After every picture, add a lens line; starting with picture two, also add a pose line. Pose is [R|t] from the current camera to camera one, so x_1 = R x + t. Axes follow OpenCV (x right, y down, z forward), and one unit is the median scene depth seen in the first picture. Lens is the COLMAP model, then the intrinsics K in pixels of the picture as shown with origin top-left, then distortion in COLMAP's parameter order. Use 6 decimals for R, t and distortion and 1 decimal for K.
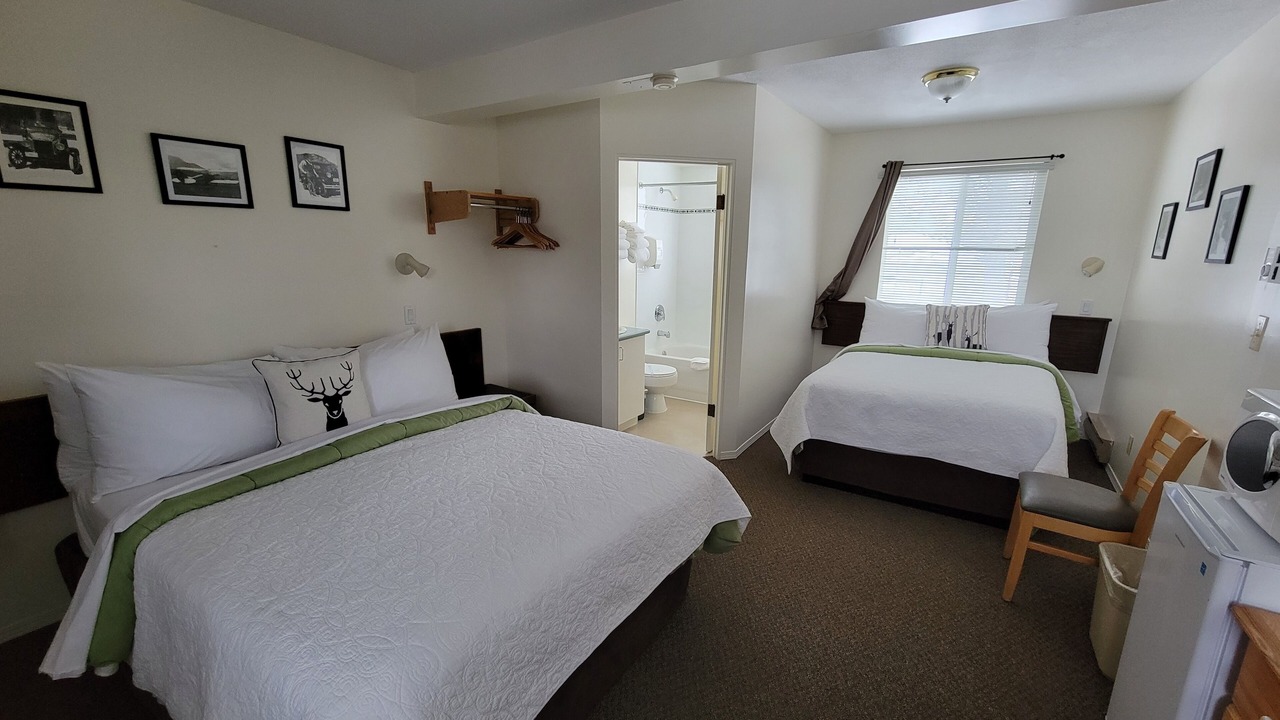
lens RADIAL K [[517.6, 0, 640.0], [0, 517.6, 360.0], [0, 0, 1]] dist [0.000457, -0.000041]
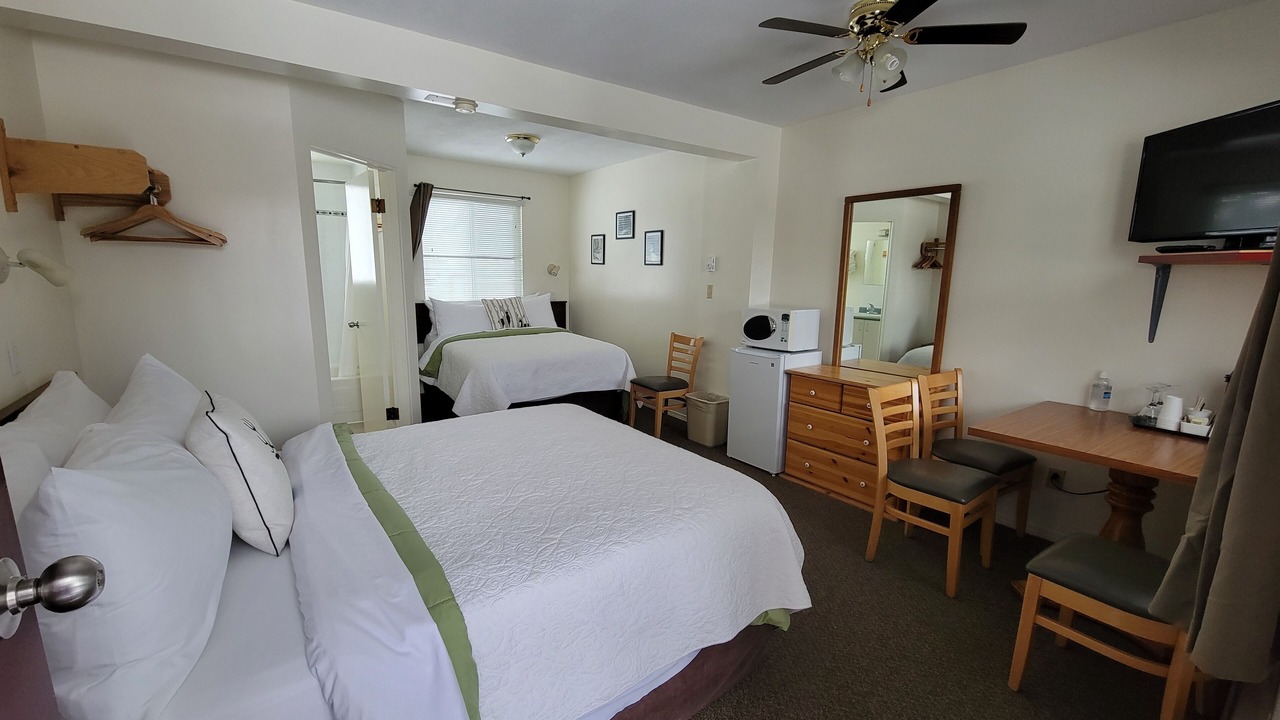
lens RADIAL K [[517.6, 0, 640.0], [0, 517.6, 360.0], [0, 0, 1]] dist [0.000457, -0.000041]
pose [[0.377518, -0.162729, 0.911592, -0.543416], [0.183439, 0.978071, 0.098628, -0.014386], [-0.907651, 0.129988, 0.399090, 0.147036]]
